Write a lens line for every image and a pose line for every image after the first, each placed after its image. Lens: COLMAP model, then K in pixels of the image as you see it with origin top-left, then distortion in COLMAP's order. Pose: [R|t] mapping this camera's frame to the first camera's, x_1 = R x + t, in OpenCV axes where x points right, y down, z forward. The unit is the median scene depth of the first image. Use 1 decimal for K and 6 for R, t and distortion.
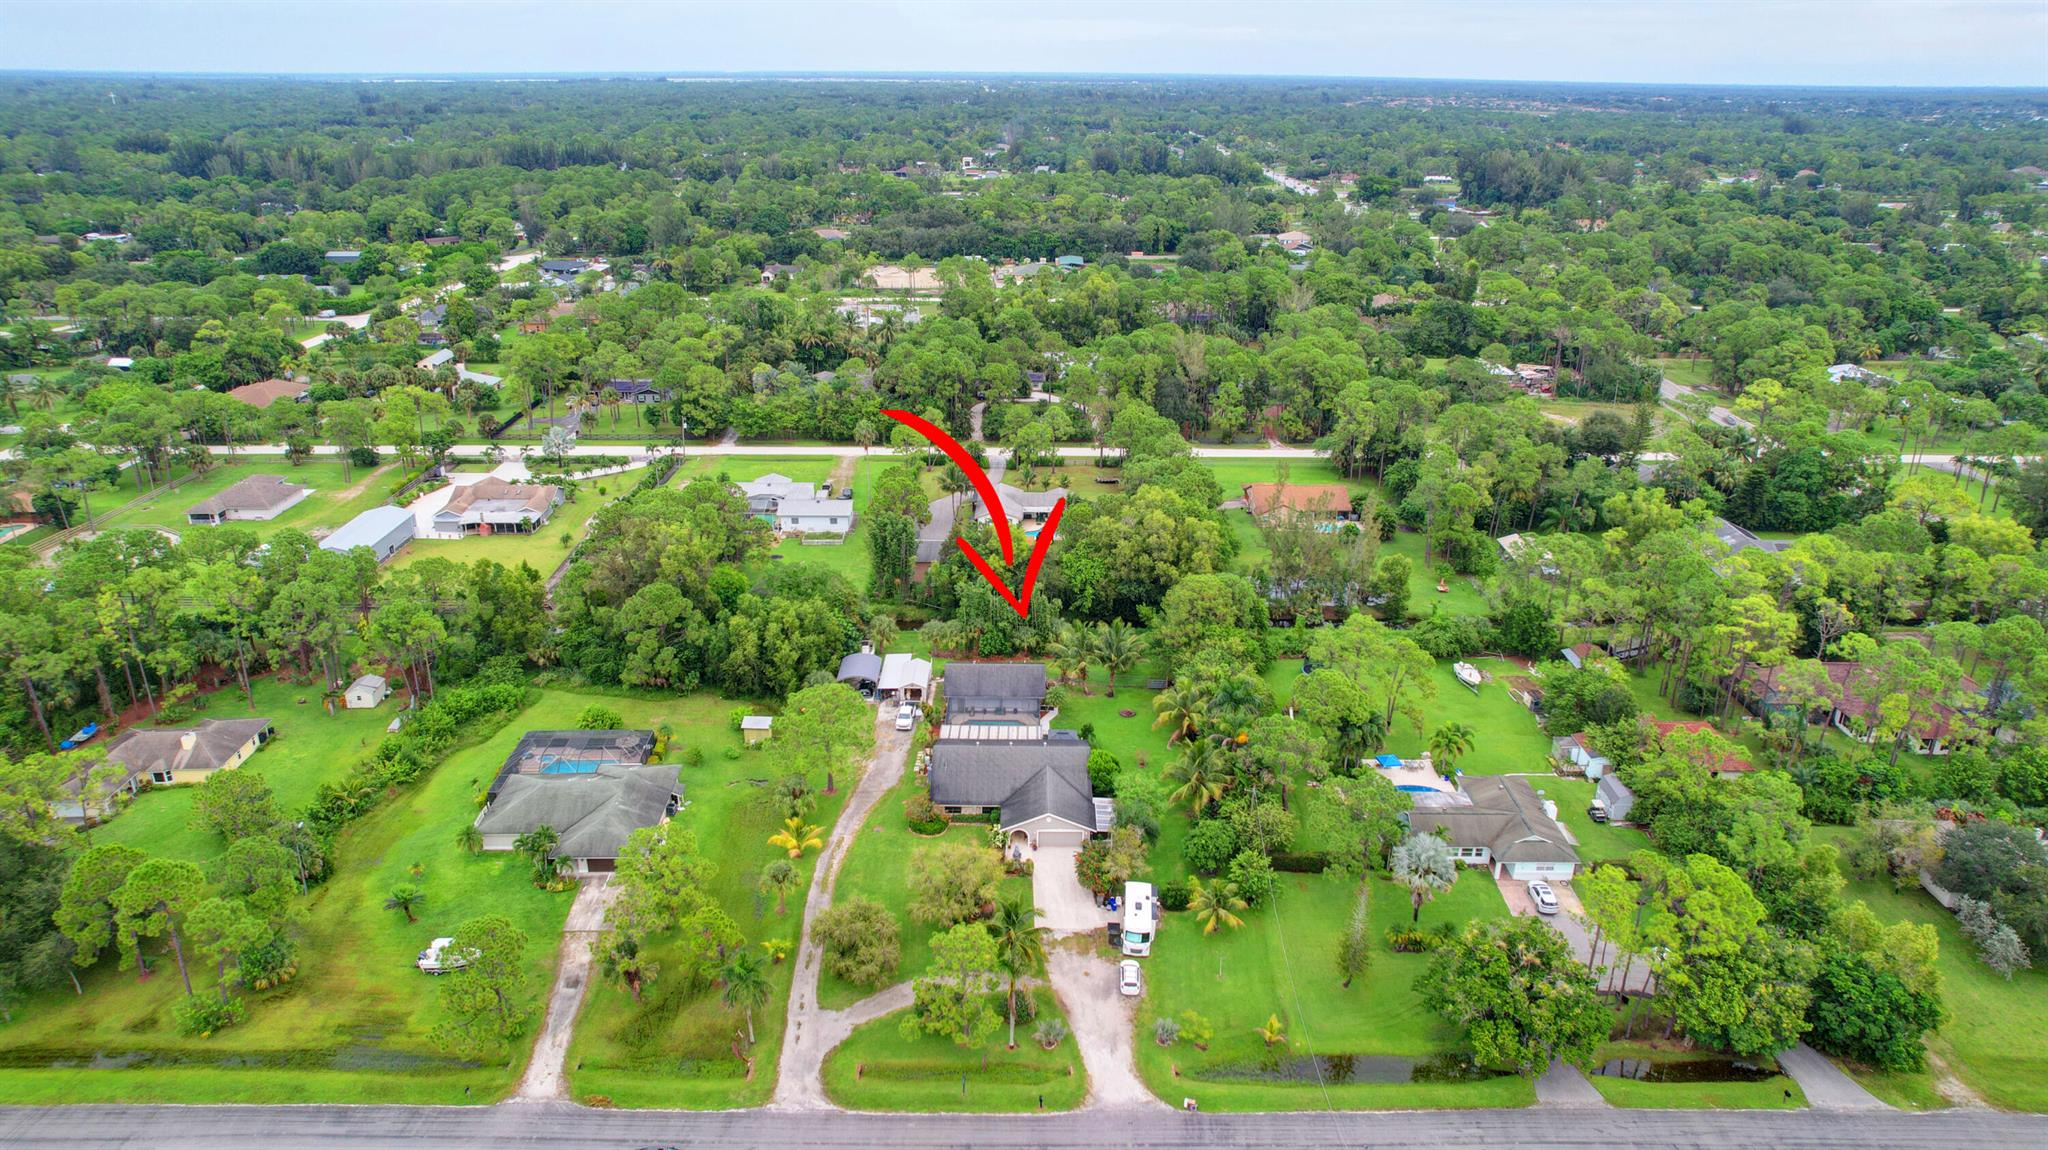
lens RADIAL K [[1298.1, 0, 1024.0], [0, 1298.1, 575.0], [0, 0, 1]] dist [-0.026852, 0.002385]
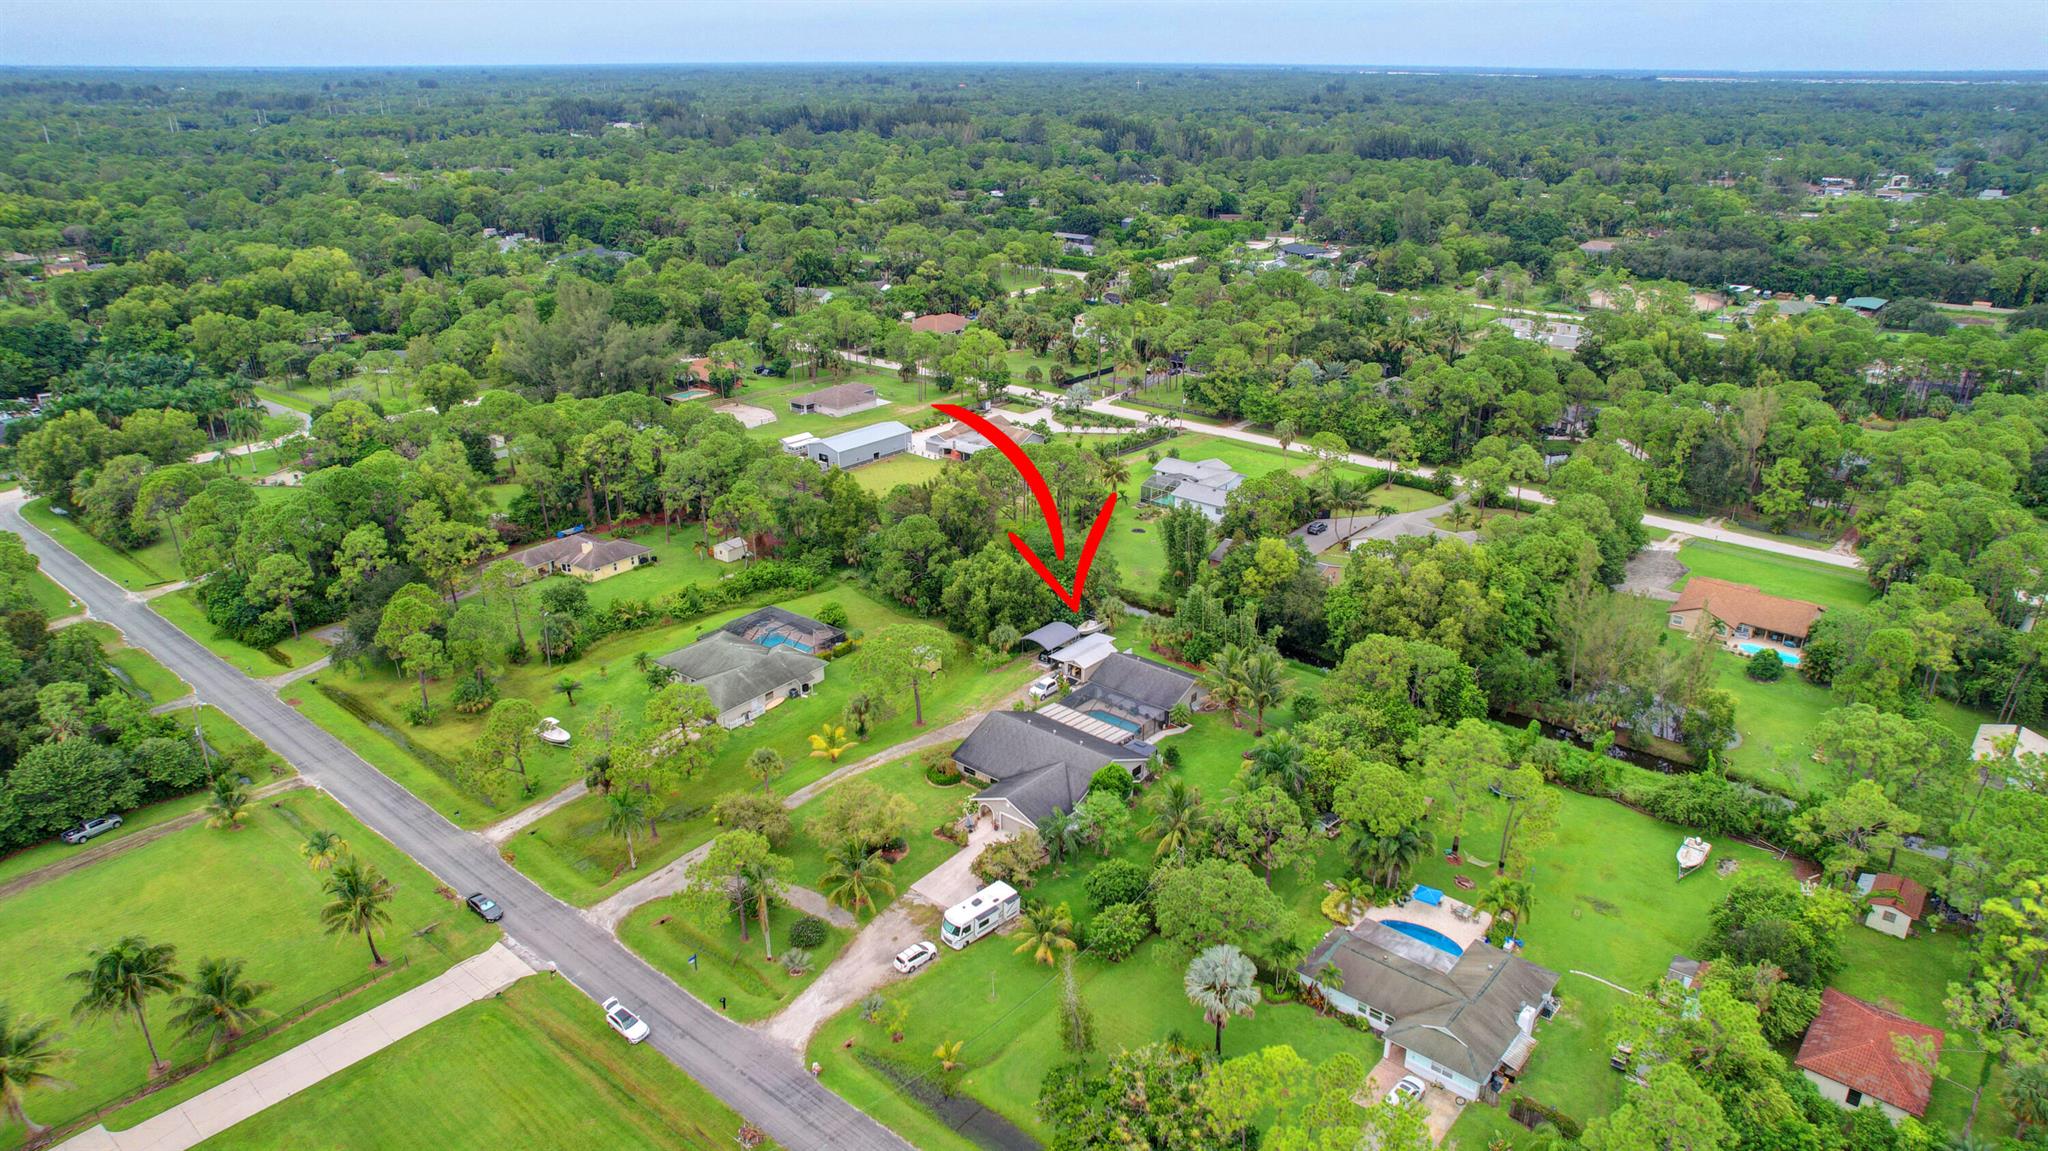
lens RADIAL K [[1306.8, 0, 1027.5], [0, 1306.8, 572.2], [0, 0, 1]] dist [-0.067262, 0.072346]
pose [[0.771333, 0.233516, -0.592044, 0.572181], [-0.233687, 0.969193, 0.077818, -0.066155], [0.591977, 0.078329, 0.802140, 0.183660]]
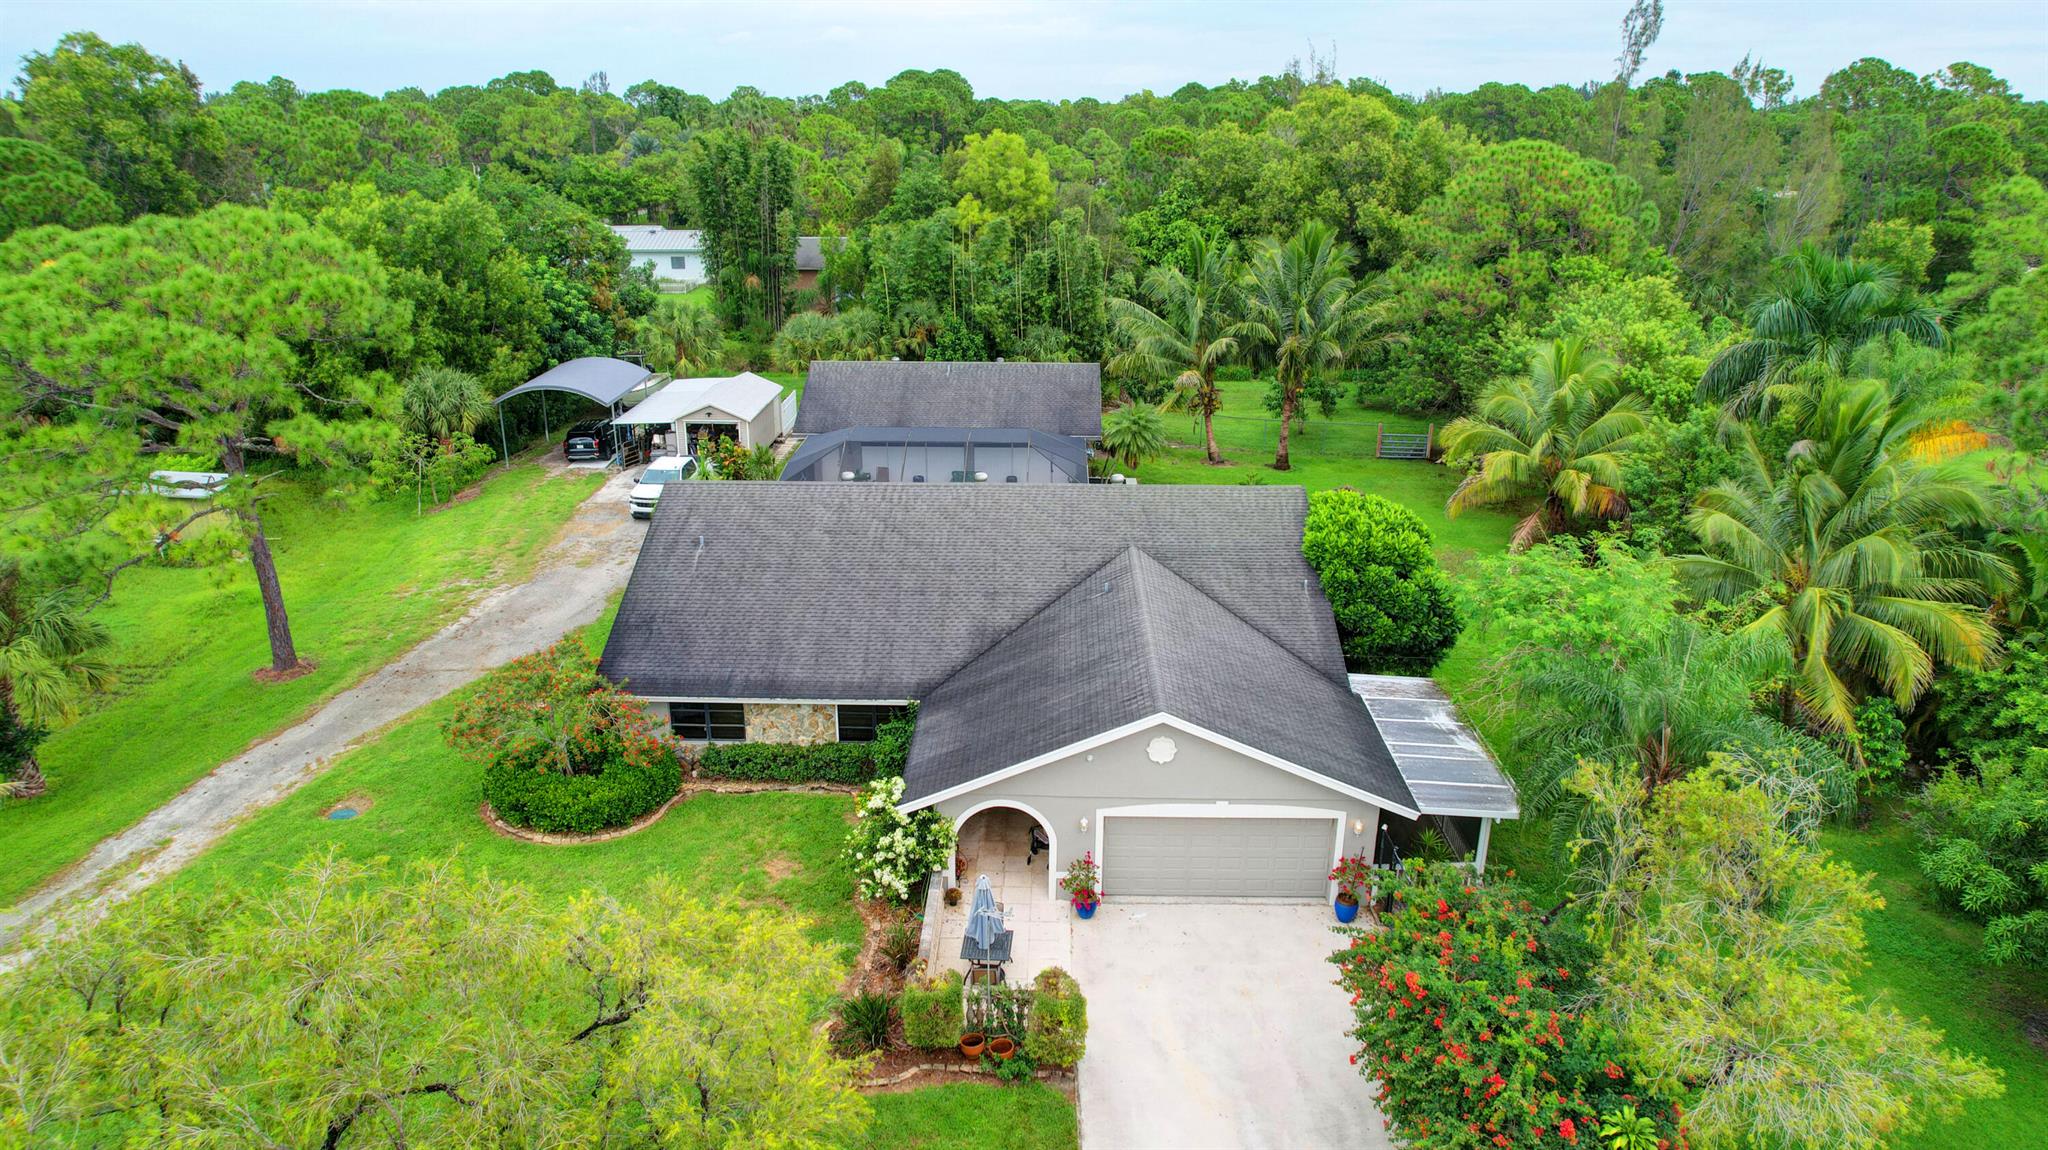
lens RADIAL K [[1310.7, 0, 1024.0], [0, 1310.7, 575.0], [0, 0, 1]] dist [-0.041925, -0.000065]
pose [[0.999879, 0.003193, -0.015244, 0.002158], [-0.003649, 0.999545, -0.029944, 0.165685], [0.015141, 0.029996, 0.999435, 0.795735]]
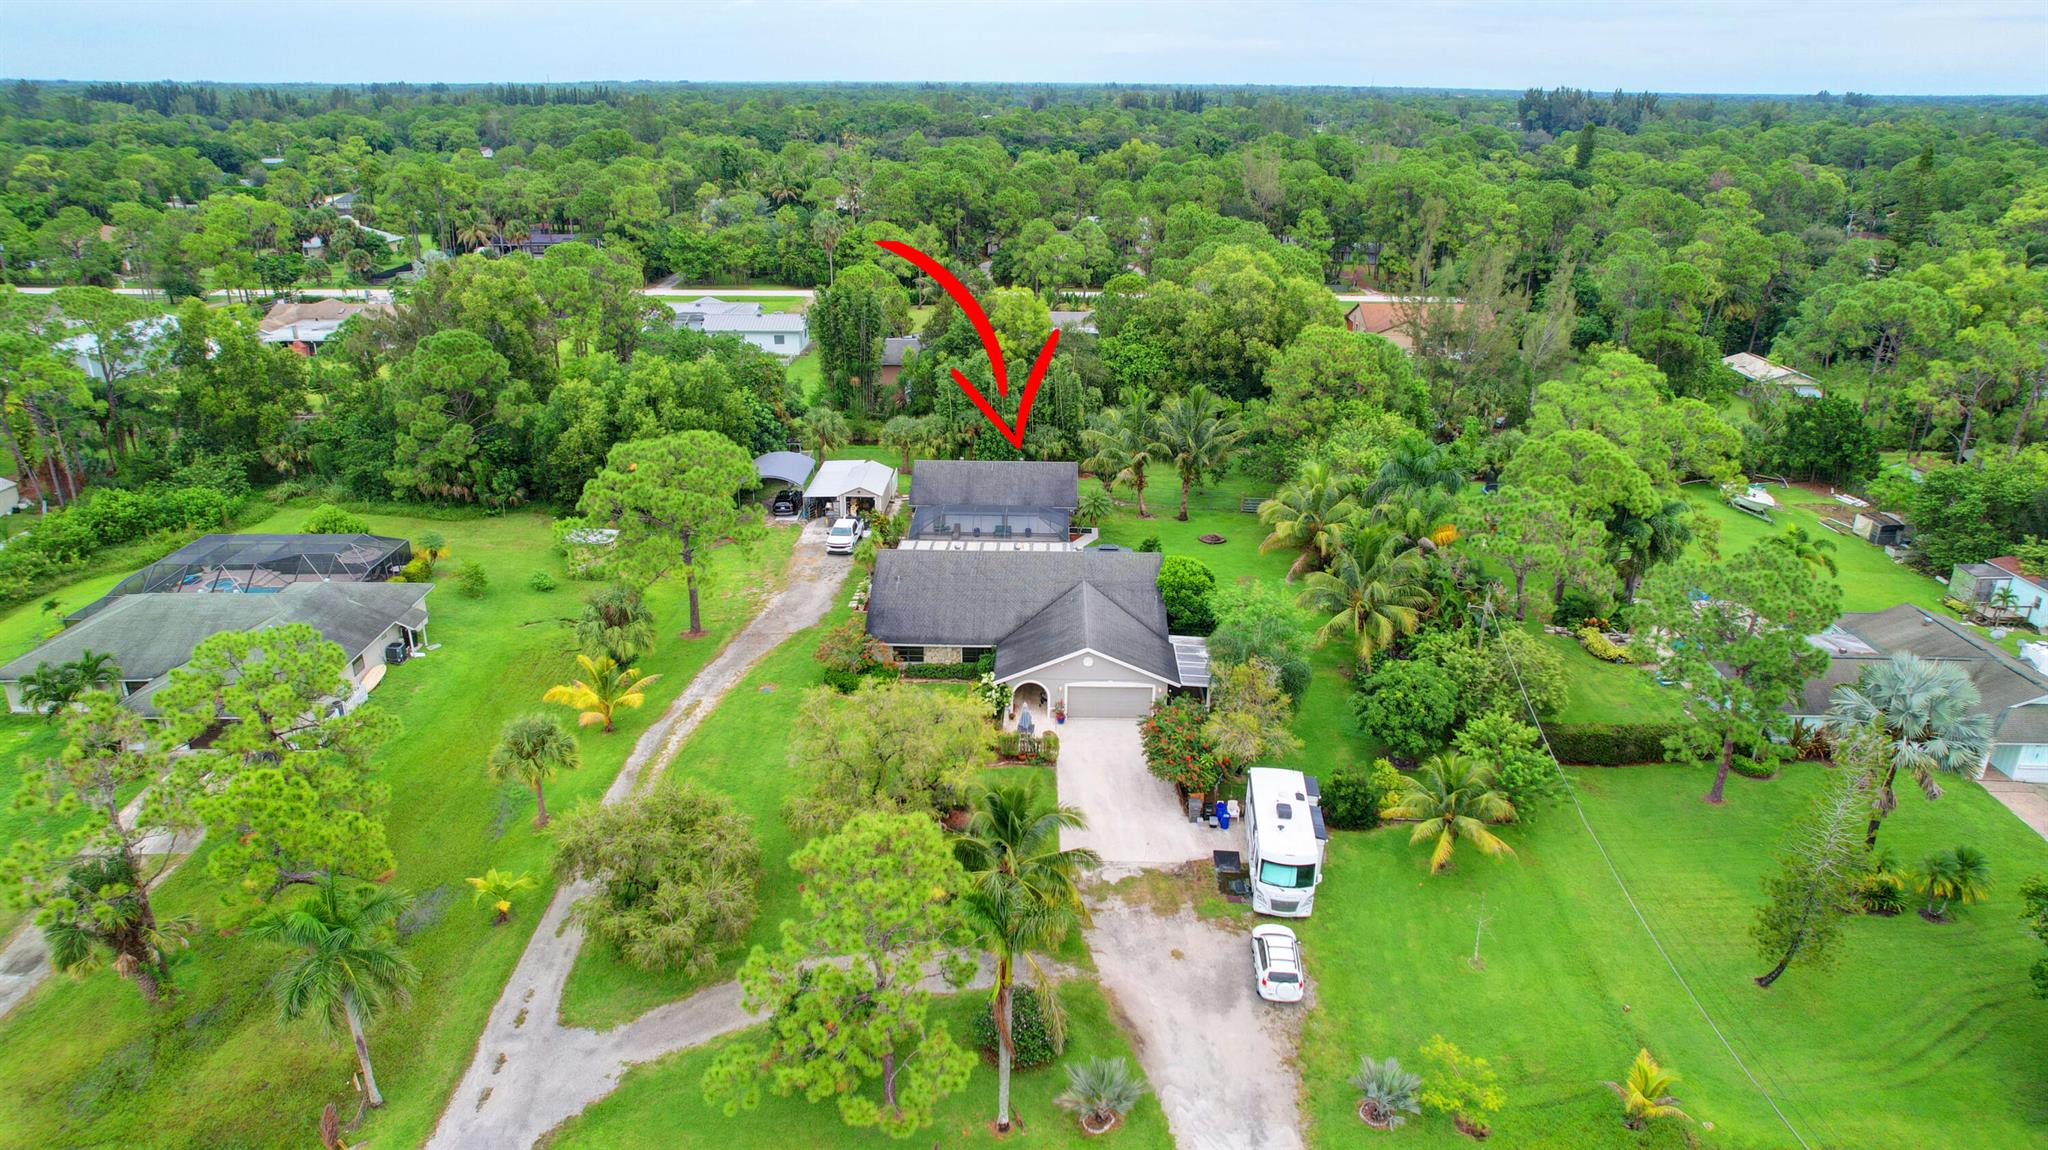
lens RADIAL K [[1306.8, 0, 1027.5], [0, 1306.8, 571.7], [0, 0, 1]] dist [-0.067262, 0.072346]
pose [[0.999889, 0.006040, -0.013624, 0.001850], [-0.006174, 0.999932, -0.009869, 0.154670], [0.013563, 0.009952, 0.999858, 0.470133]]
